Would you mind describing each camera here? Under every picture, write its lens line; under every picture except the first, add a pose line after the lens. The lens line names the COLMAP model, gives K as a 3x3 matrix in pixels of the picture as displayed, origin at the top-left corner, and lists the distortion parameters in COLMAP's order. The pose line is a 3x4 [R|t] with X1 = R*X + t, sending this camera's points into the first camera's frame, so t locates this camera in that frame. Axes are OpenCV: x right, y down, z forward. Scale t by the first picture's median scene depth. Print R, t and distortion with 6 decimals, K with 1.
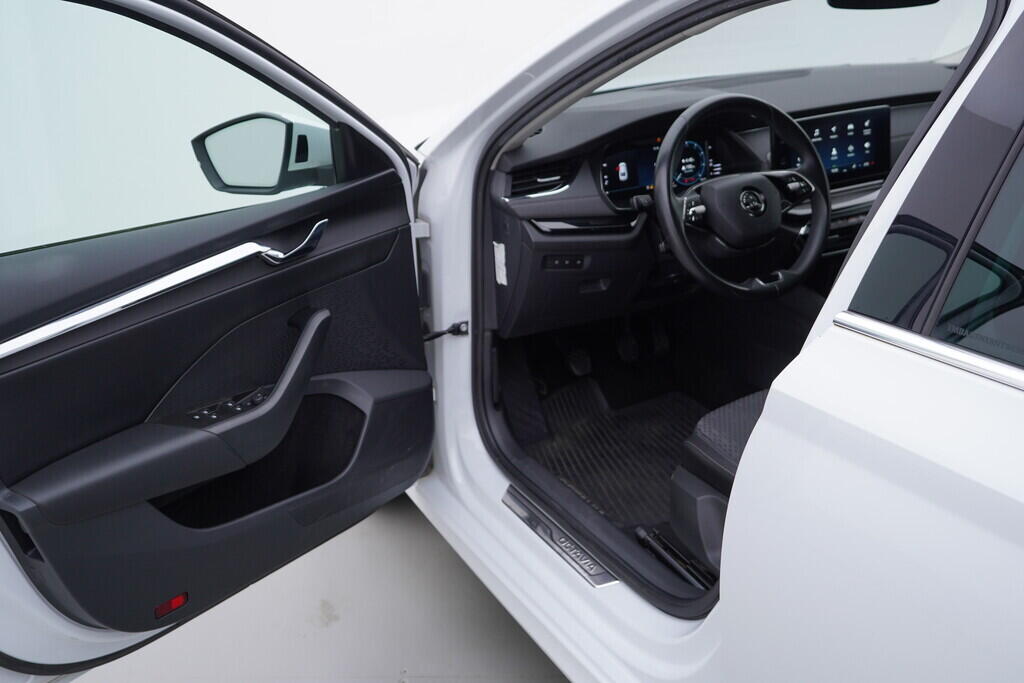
lens RADIAL K [[1047.8, 0, 516.0], [0, 1047.8, 343.7], [0, 0, 1]] dist [0.000050, 0.000000]
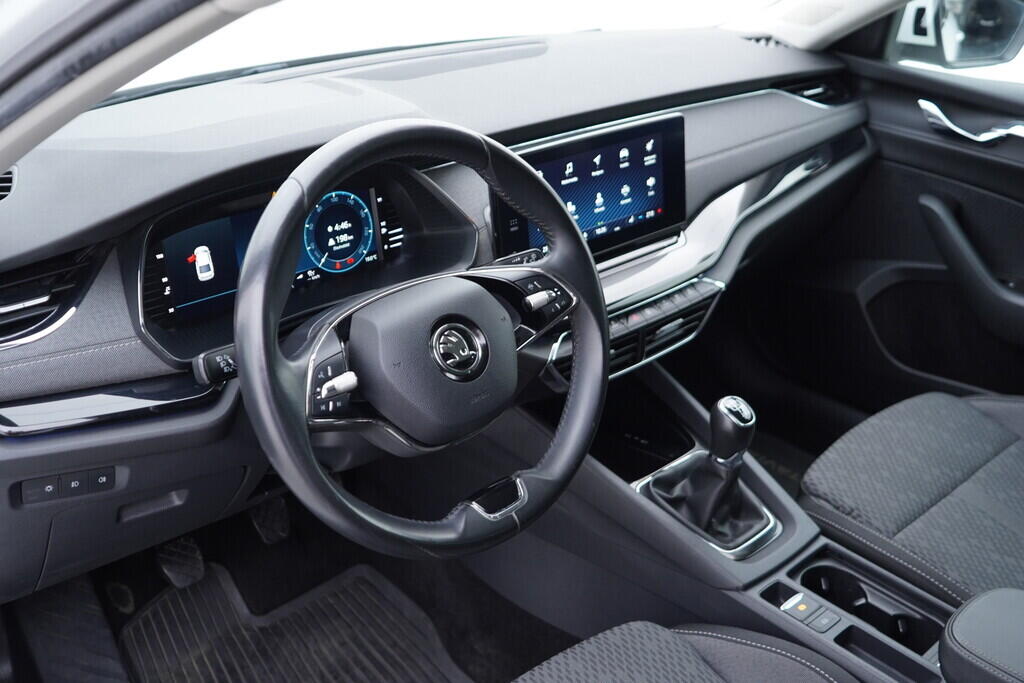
lens RADIAL K [[1047.8, 0, 510.4], [0, 1047.8, 337.7], [0, 0, 1]] dist [0.000050, 0.000000]
pose [[0.968594, -0.062598, 0.240638, 0.117408], [0.049114, 0.996890, 0.061637, -0.147976], [-0.243748, -0.047882, 0.968656, 0.464936]]
